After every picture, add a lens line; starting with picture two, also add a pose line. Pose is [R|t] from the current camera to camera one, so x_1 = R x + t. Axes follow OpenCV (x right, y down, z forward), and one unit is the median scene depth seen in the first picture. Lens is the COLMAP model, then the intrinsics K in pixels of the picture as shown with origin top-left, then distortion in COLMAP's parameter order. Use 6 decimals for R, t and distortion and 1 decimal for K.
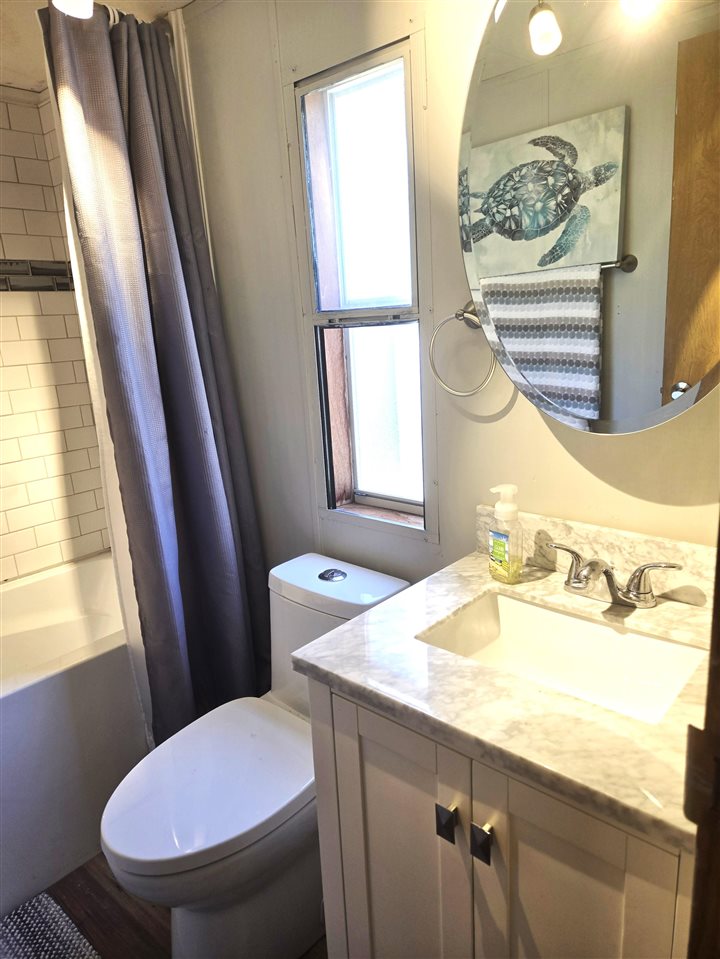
lens RADIAL K [[639.9, 0, 362.8], [0, 639.9, 480.7], [0, 0, 1]] dist [0.068385, -0.066663]
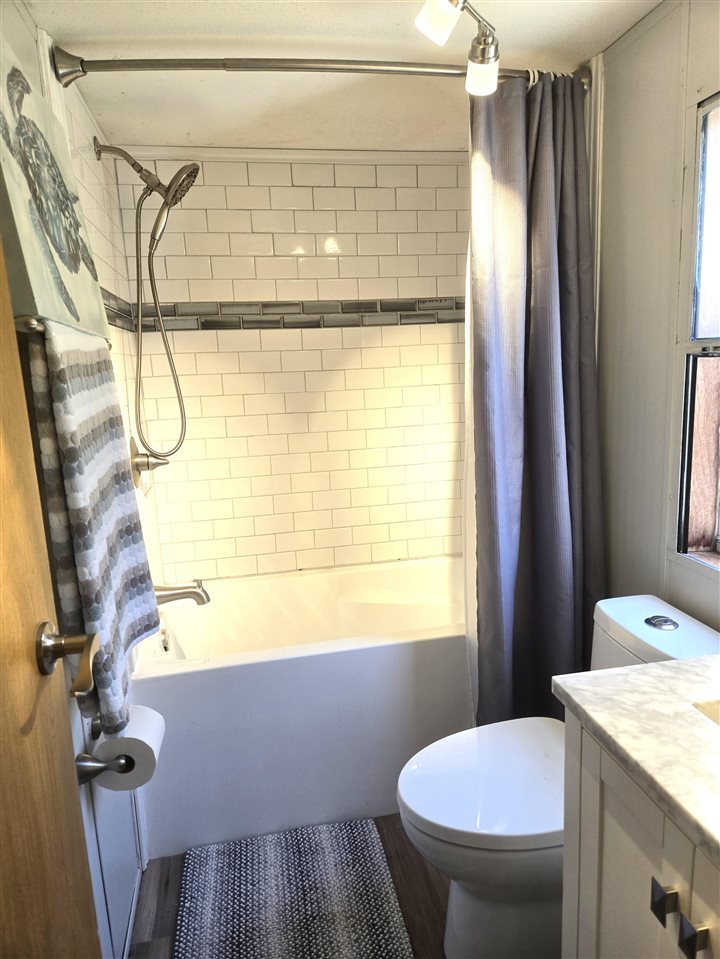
lens RADIAL K [[639.9, 0, 362.8], [0, 639.9, 480.7], [0, 0, 1]] dist [0.068385, -0.066663]
pose [[0.787045, 0.128943, -0.603270, 0.145287], [-0.145858, 0.989080, 0.021116, -0.011329], [0.599405, 0.071372, 0.797258, -0.016281]]
